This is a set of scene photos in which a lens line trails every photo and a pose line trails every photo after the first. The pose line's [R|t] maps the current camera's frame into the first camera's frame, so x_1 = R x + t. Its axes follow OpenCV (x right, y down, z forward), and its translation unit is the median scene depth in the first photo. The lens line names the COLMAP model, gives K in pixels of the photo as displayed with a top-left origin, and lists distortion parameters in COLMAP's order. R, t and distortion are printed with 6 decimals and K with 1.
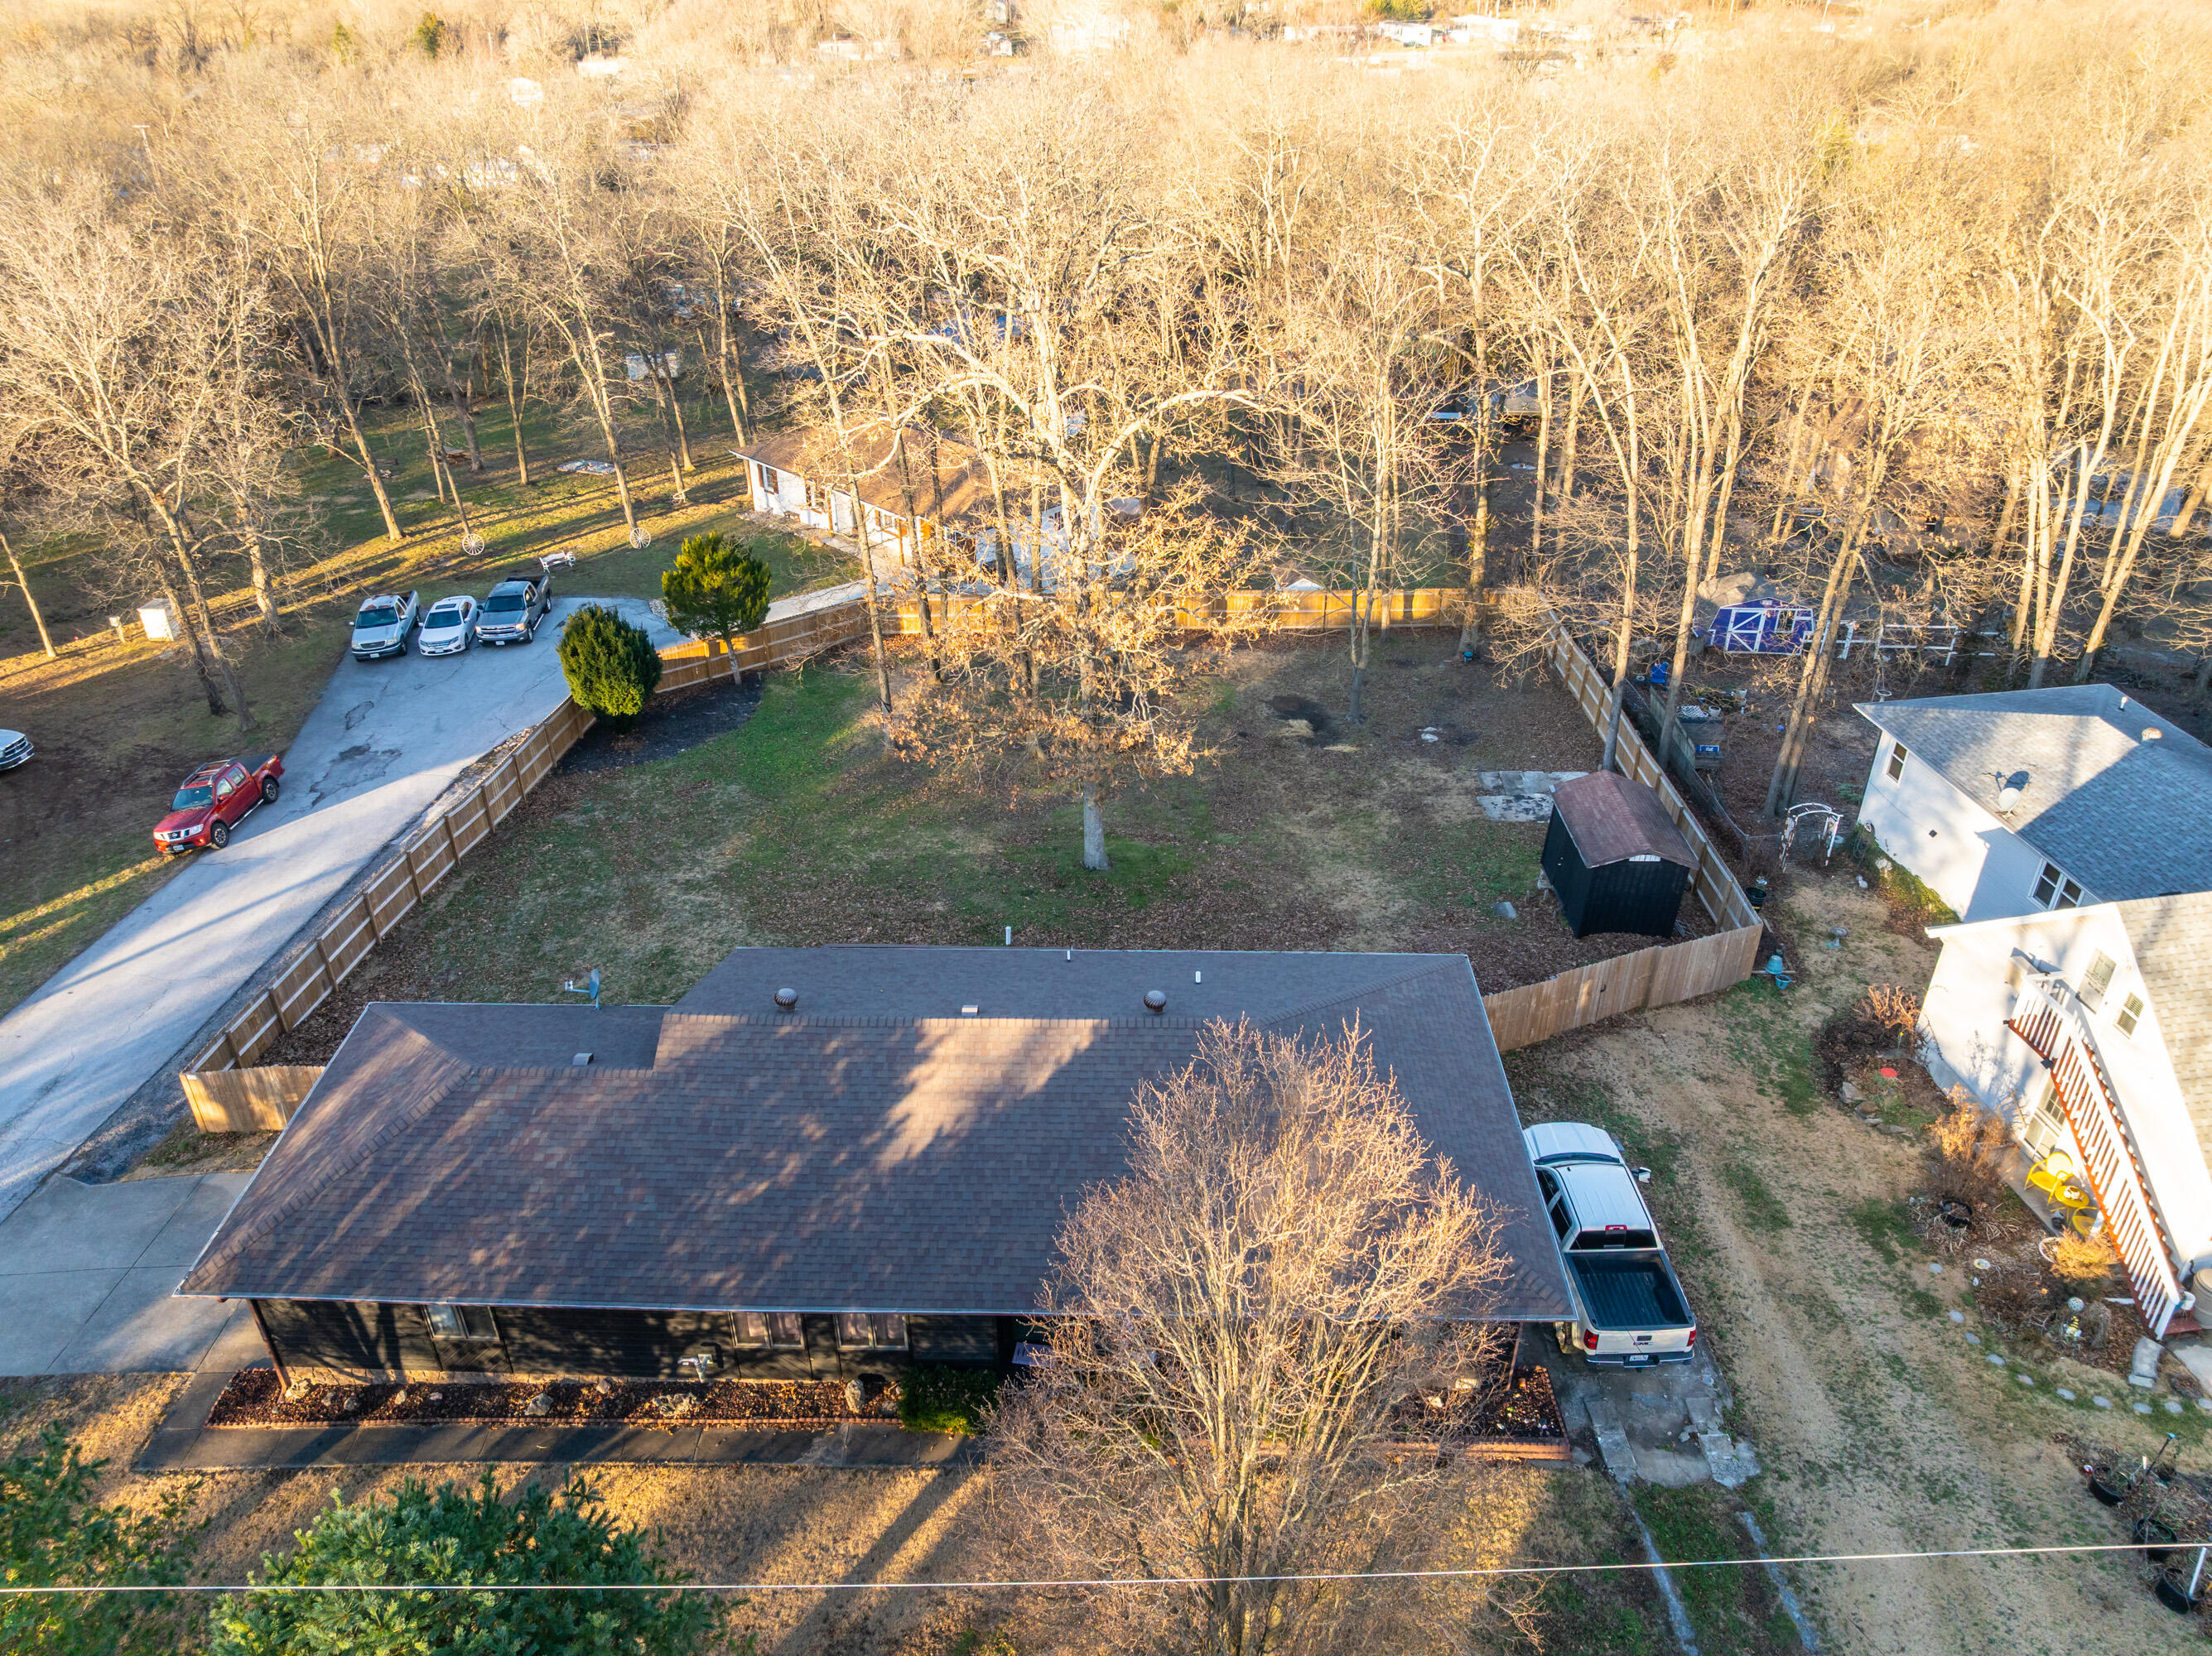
lens RADIAL K [[1562.1, 0, 1106.0], [0, 1562.1, 828.0], [0, 0, 1]] dist [-0.038683, -0.000642]
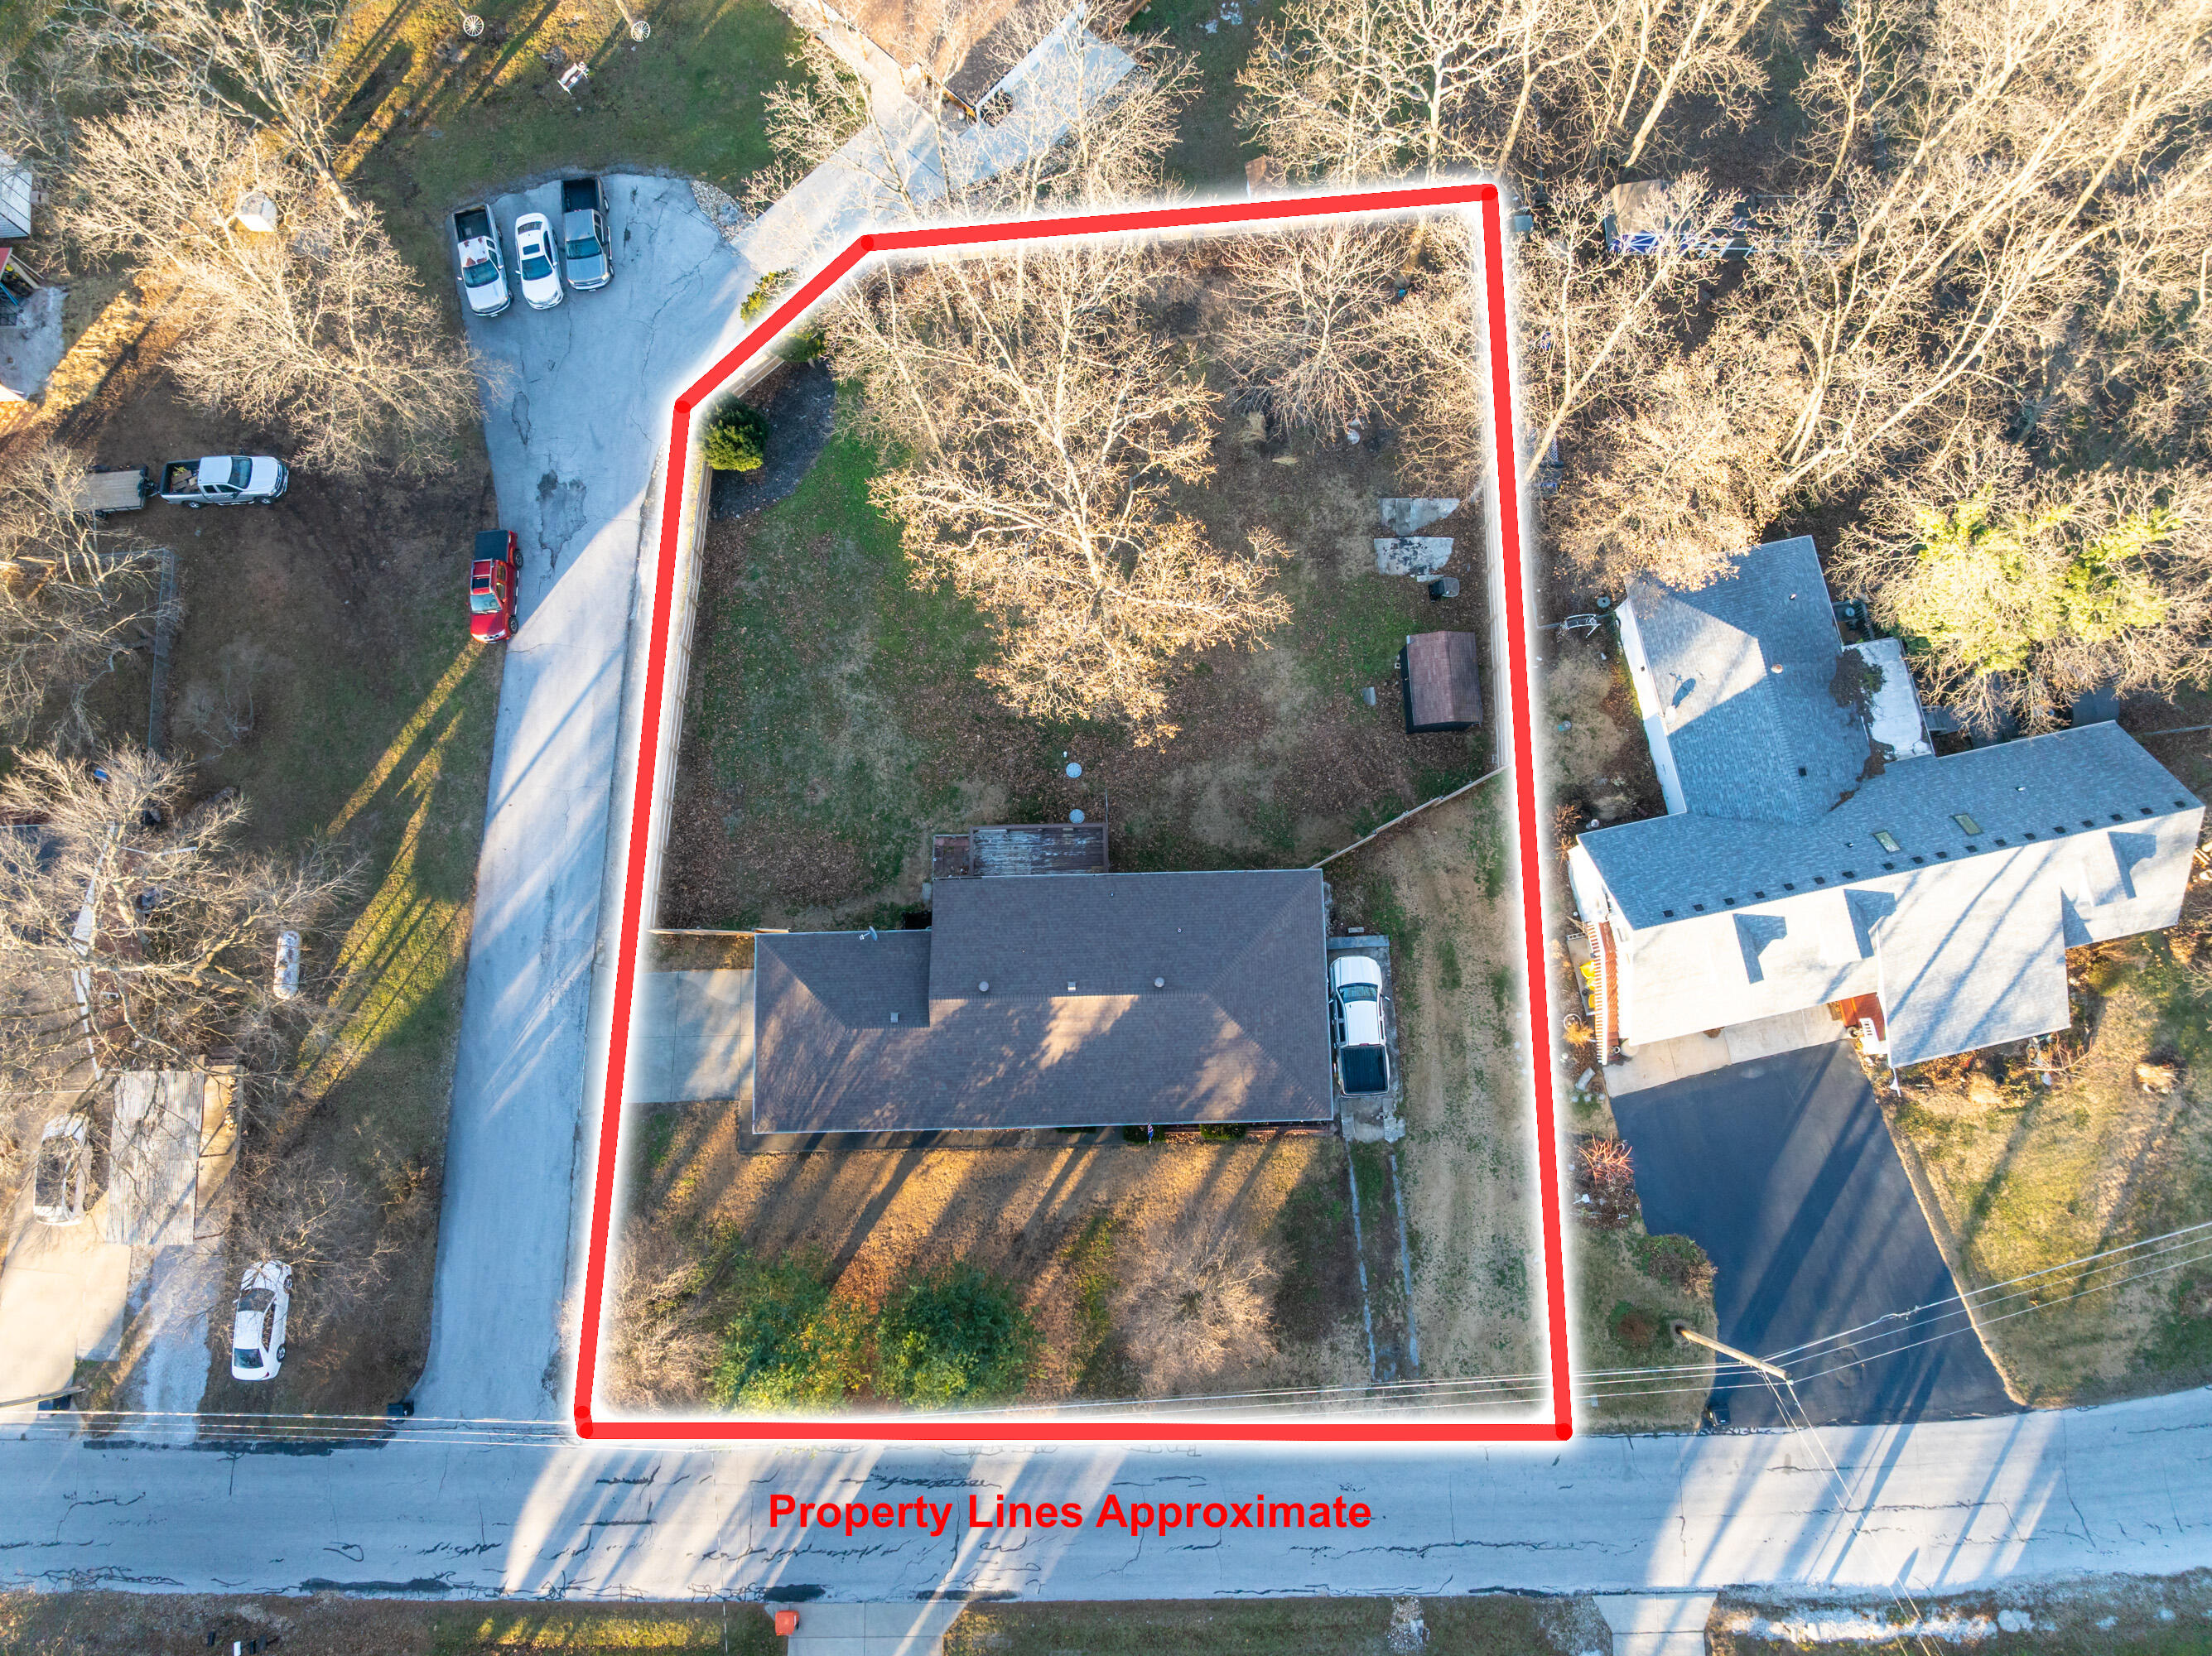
lens RADIAL K [[1579.0, 0, 1106.0], [0, 1579.0, 828.0], [0, 0, 1]] dist [-0.030994, -0.000378]
pose [[0.999202, -0.039734, 0.004189, -0.041633], [0.022382, 0.643512, 0.765109, -1.658541], [-0.033097, -0.764404, 0.643887, -0.214076]]
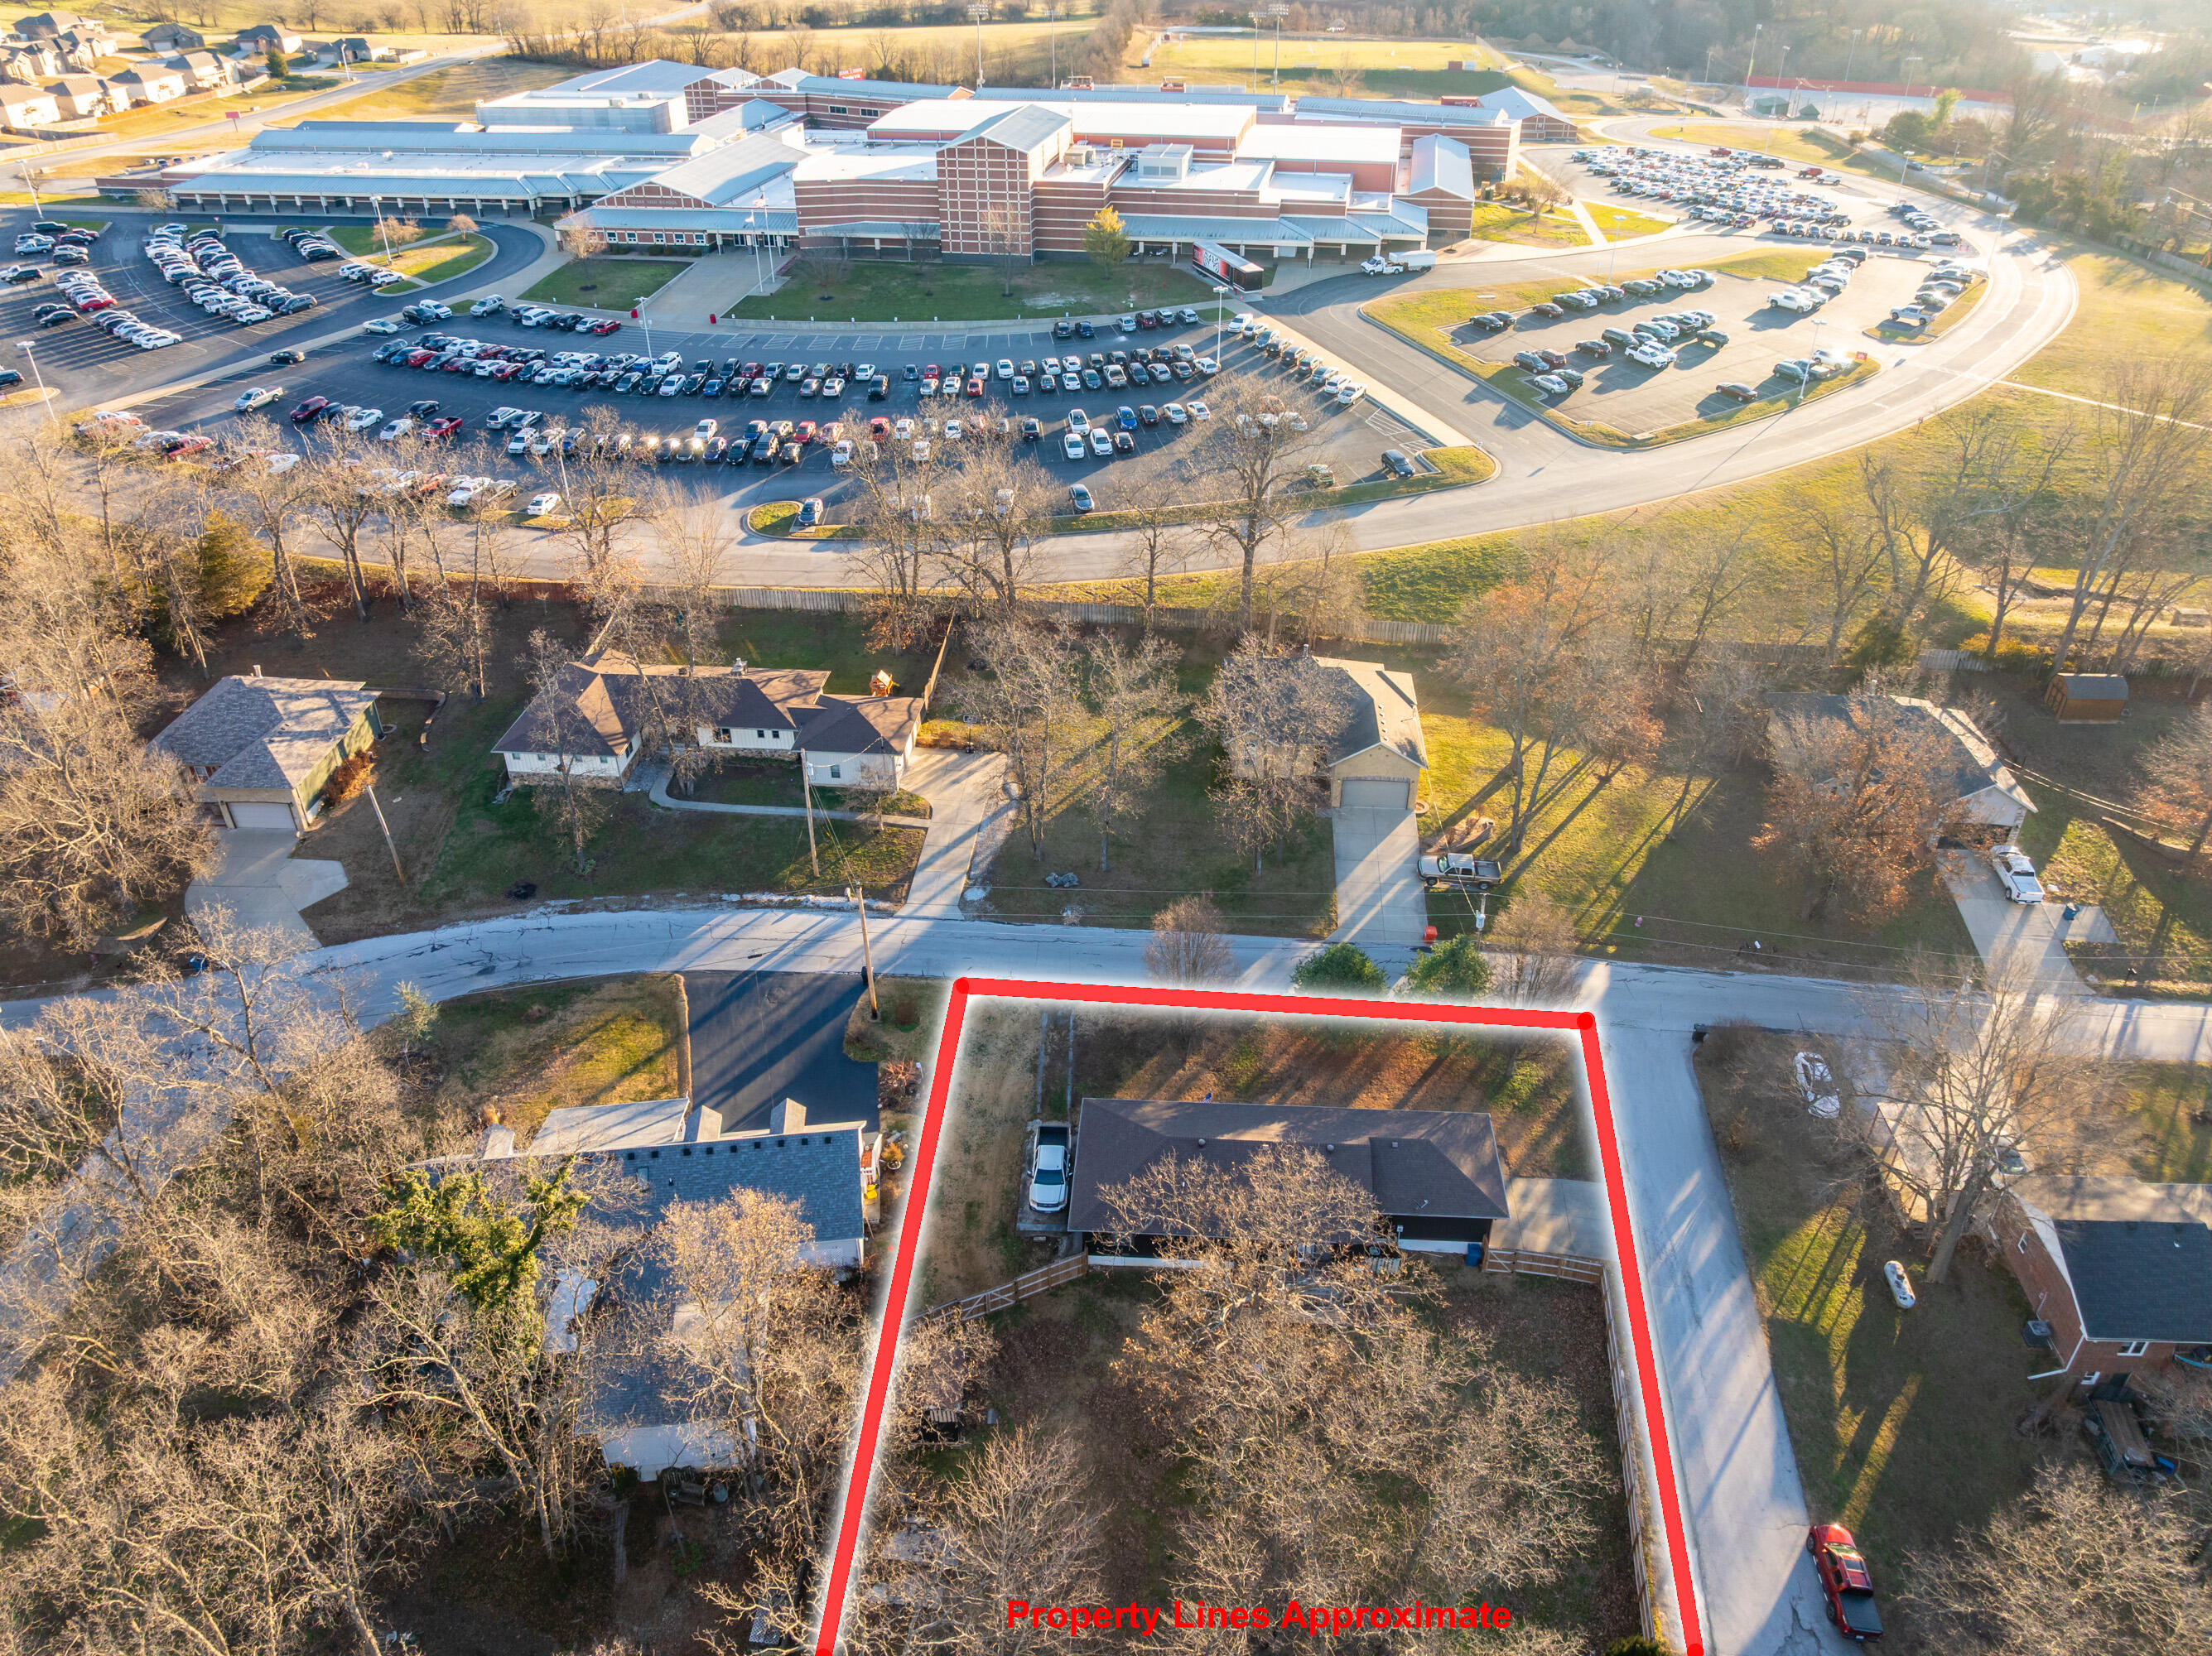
lens RADIAL K [[1547.2, 0, 1110.6], [0, 1547.2, 833.6], [0, 0, 1]] dist [-0.015651, -0.052130]
pose [[-0.998993, -0.020679, 0.039828, 0.097610], [0.026632, 0.441151, 0.897038, -2.714433], [-0.036120, 0.897195, -0.440155, 1.749325]]
